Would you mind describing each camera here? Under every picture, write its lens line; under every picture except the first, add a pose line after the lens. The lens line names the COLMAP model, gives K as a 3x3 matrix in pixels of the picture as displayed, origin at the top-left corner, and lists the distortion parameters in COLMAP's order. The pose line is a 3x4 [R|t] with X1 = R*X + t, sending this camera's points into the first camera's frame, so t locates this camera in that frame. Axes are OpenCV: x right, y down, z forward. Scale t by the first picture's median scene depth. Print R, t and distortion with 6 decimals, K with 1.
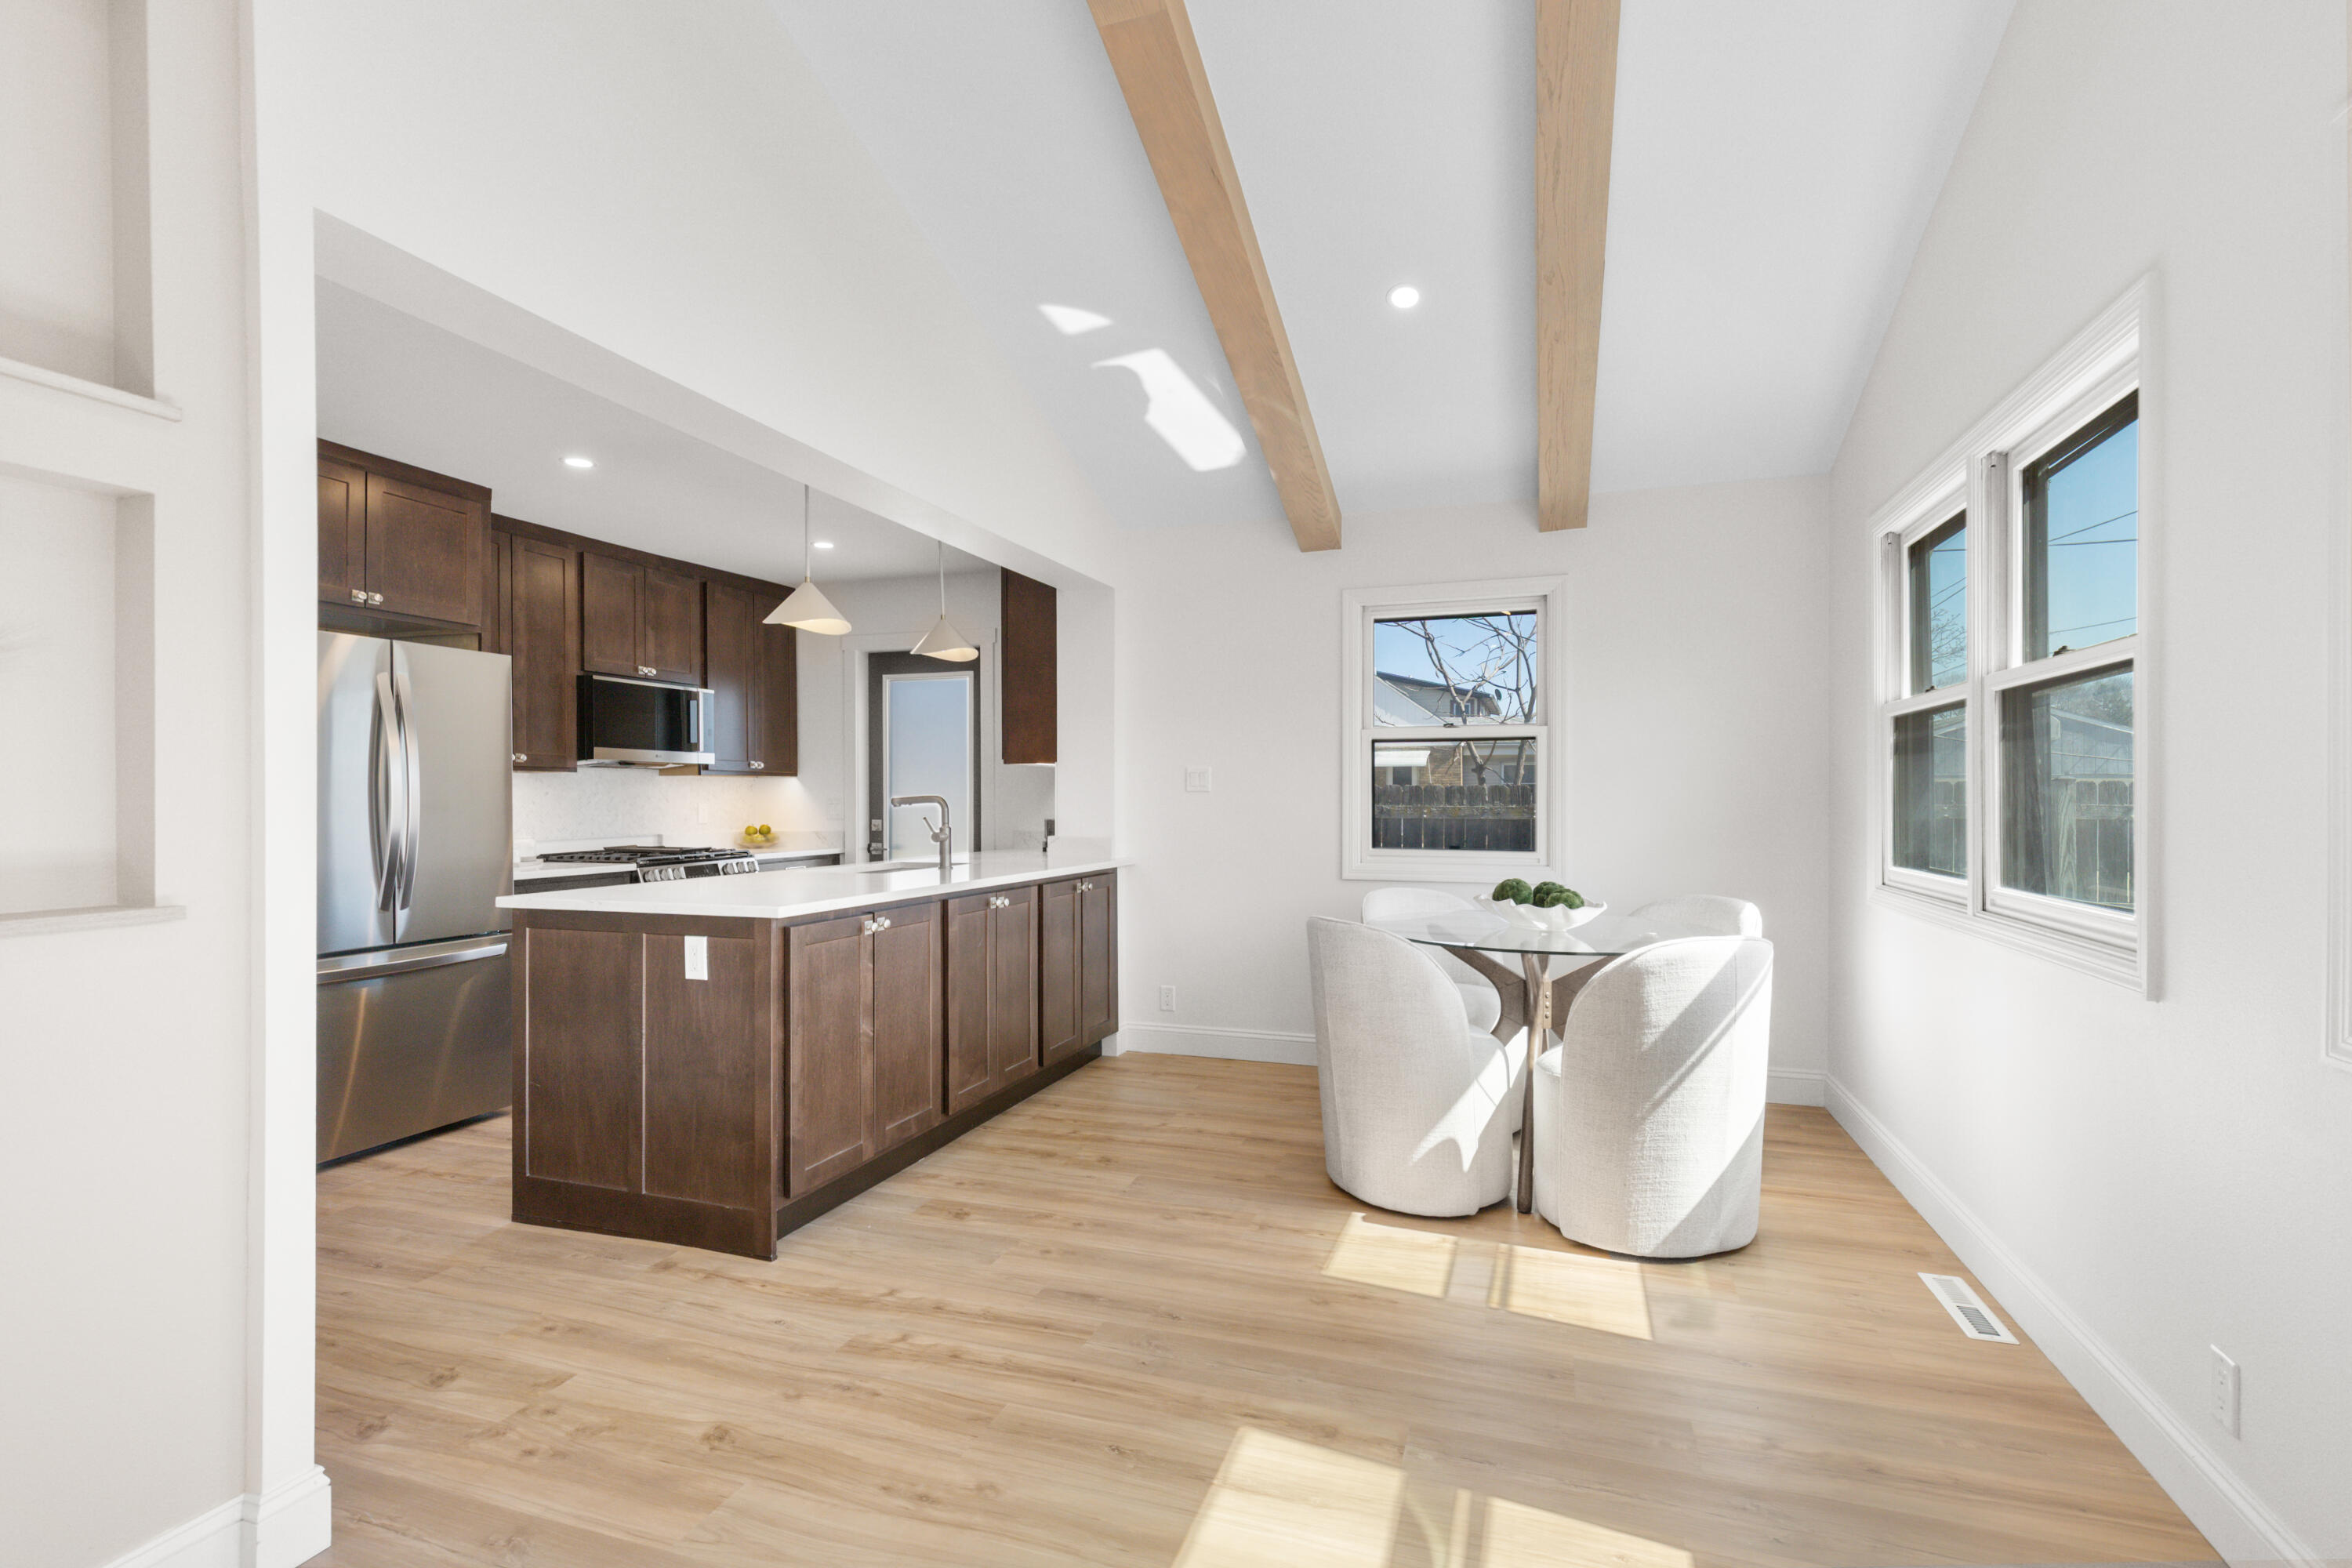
lens RADIAL K [[1063.3, 0, 1169.7], [0, 1063.3, 792.2], [0, 0, 1]] dist [0.008466, -0.002447]
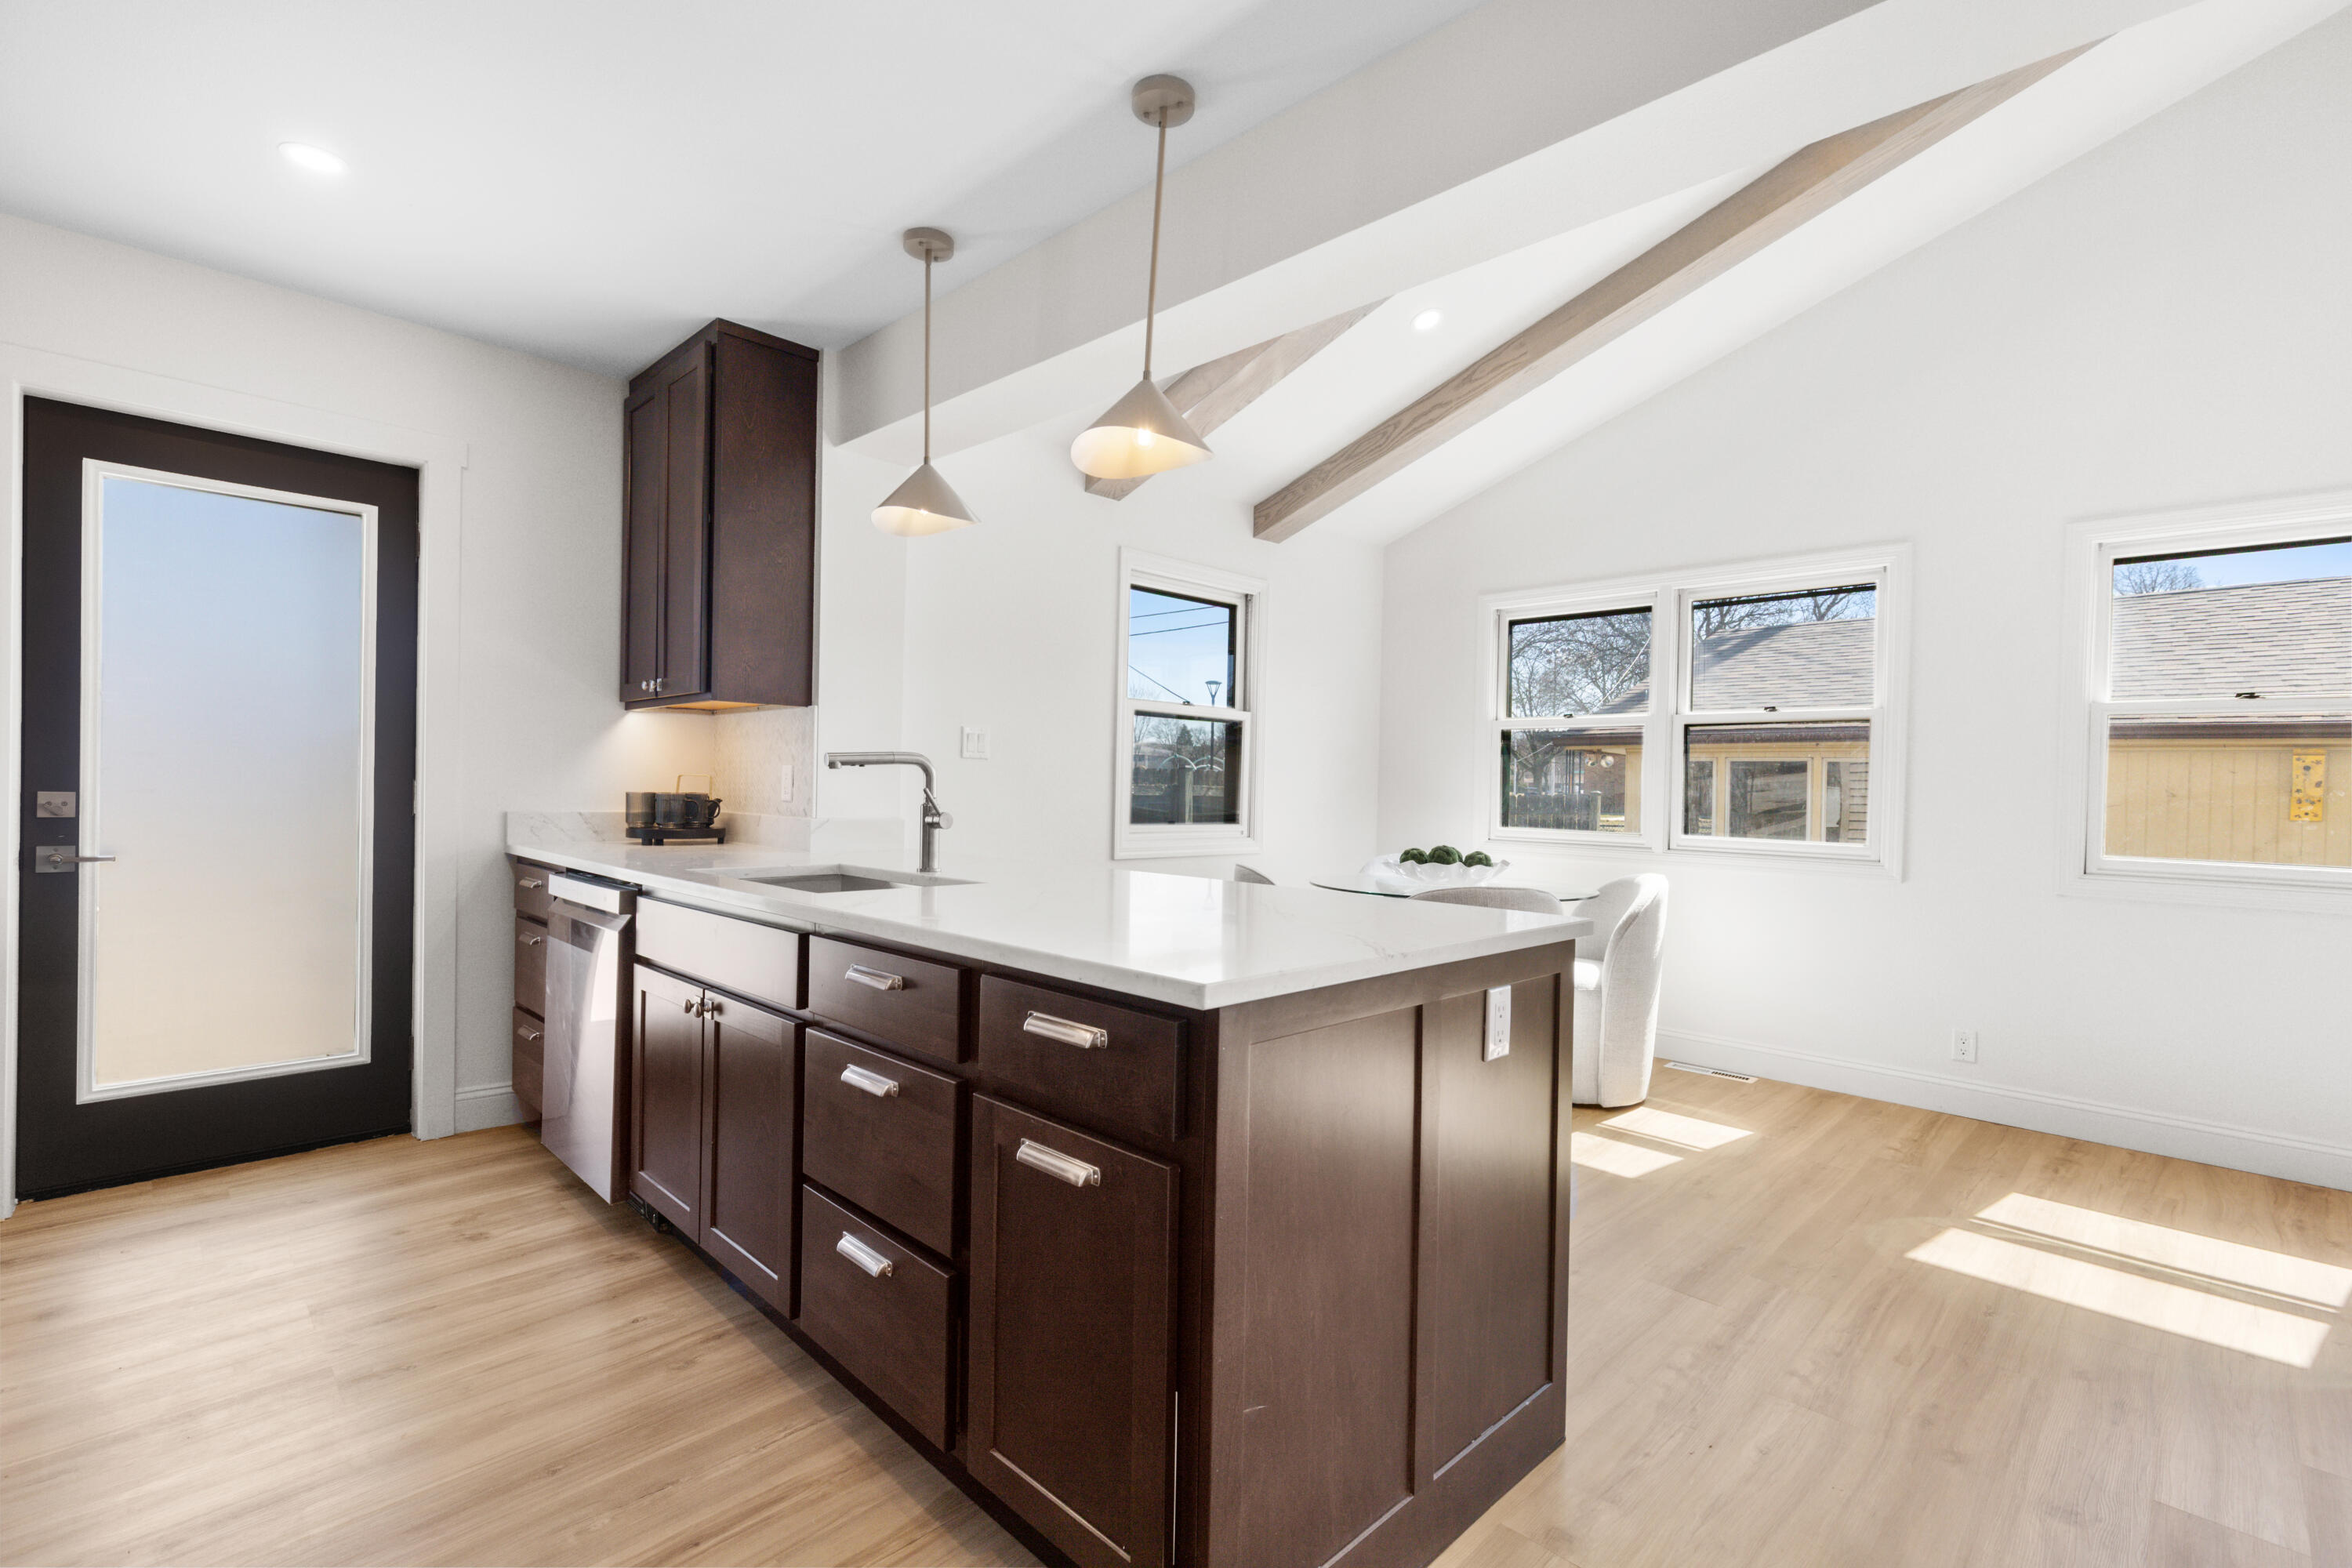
lens RADIAL K [[1063.3, 0, 1175.2], [0, 1063.3, 792.4], [0, 0, 1]] dist [0.008466, -0.002447]
pose [[0.399588, 0.002640, 0.916691, -0.589194], [-0.024896, 0.999658, 0.007973, 0.013095], [-0.916357, -0.026007, 0.399517, 0.521715]]
